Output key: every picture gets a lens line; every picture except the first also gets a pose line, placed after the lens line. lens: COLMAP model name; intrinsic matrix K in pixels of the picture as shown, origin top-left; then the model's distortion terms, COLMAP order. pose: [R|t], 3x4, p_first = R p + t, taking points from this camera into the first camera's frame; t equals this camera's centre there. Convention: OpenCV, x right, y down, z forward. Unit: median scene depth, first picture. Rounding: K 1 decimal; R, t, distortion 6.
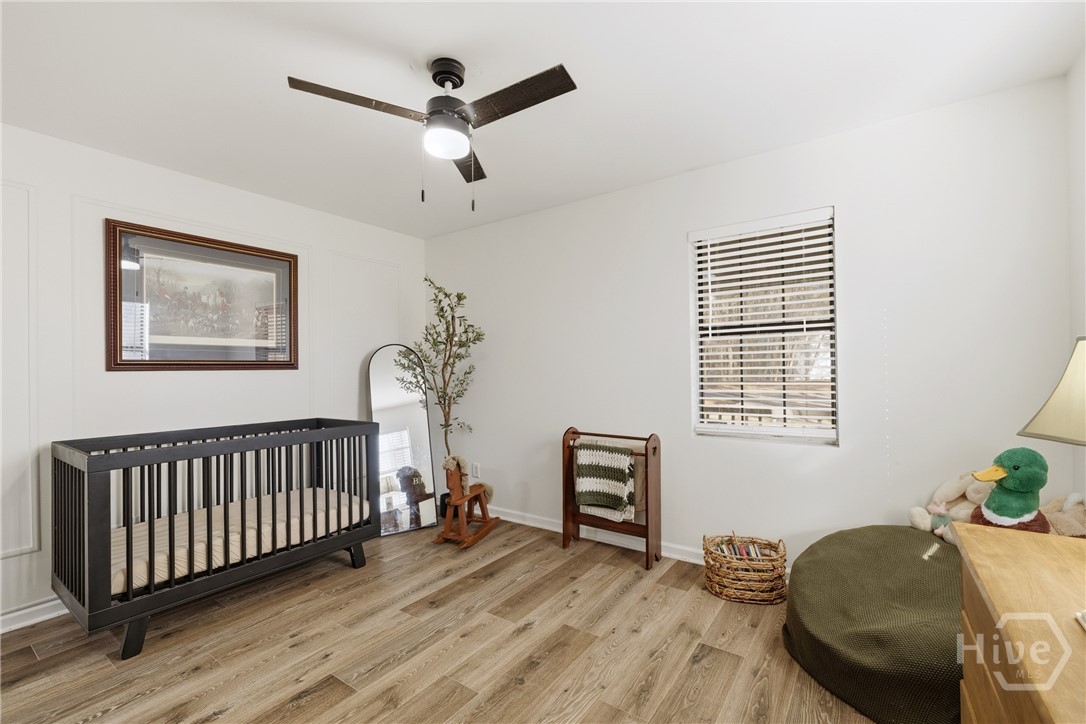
lens RADIAL K [[462.2, 0, 545.9], [0, 462.2, 368.6], [0, 0, 1]] dist [-0.001173, 0.000828]
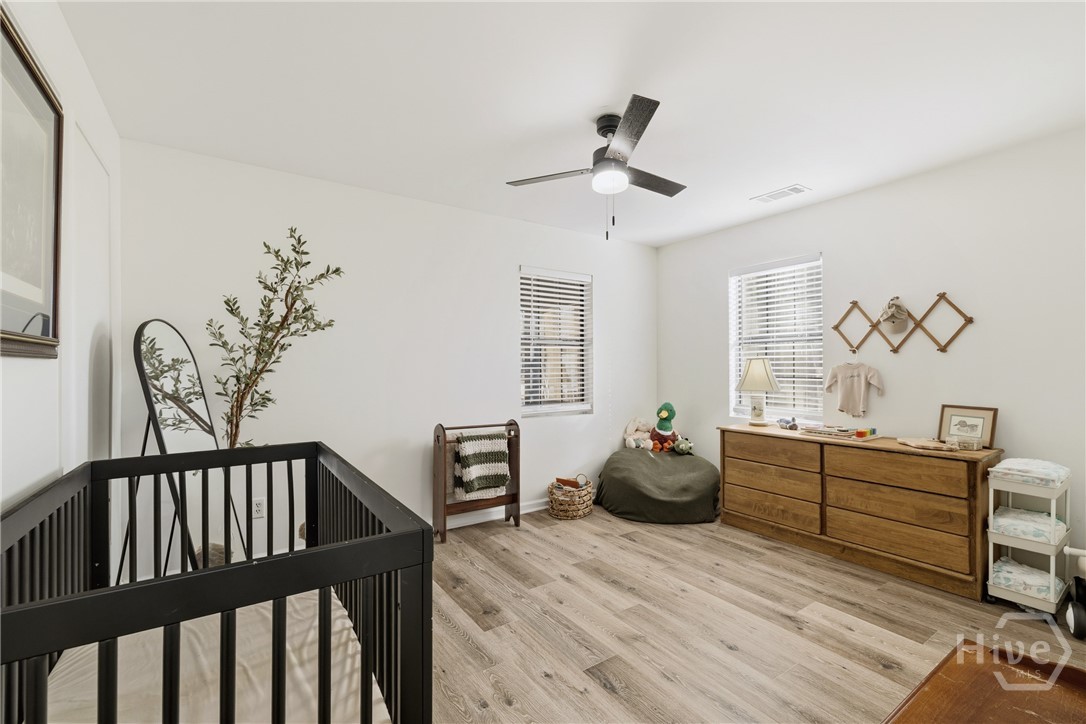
lens RADIAL K [[462.2, 0, 544.4], [0, 462.2, 366.3], [0, 0, 1]] dist [-0.001173, 0.000828]
pose [[0.367268, 0.014320, 0.930005, -1.153531], [0.000669, 0.999877, -0.015660, 0.019845], [-0.930115, 0.006373, 0.367213, 0.572941]]
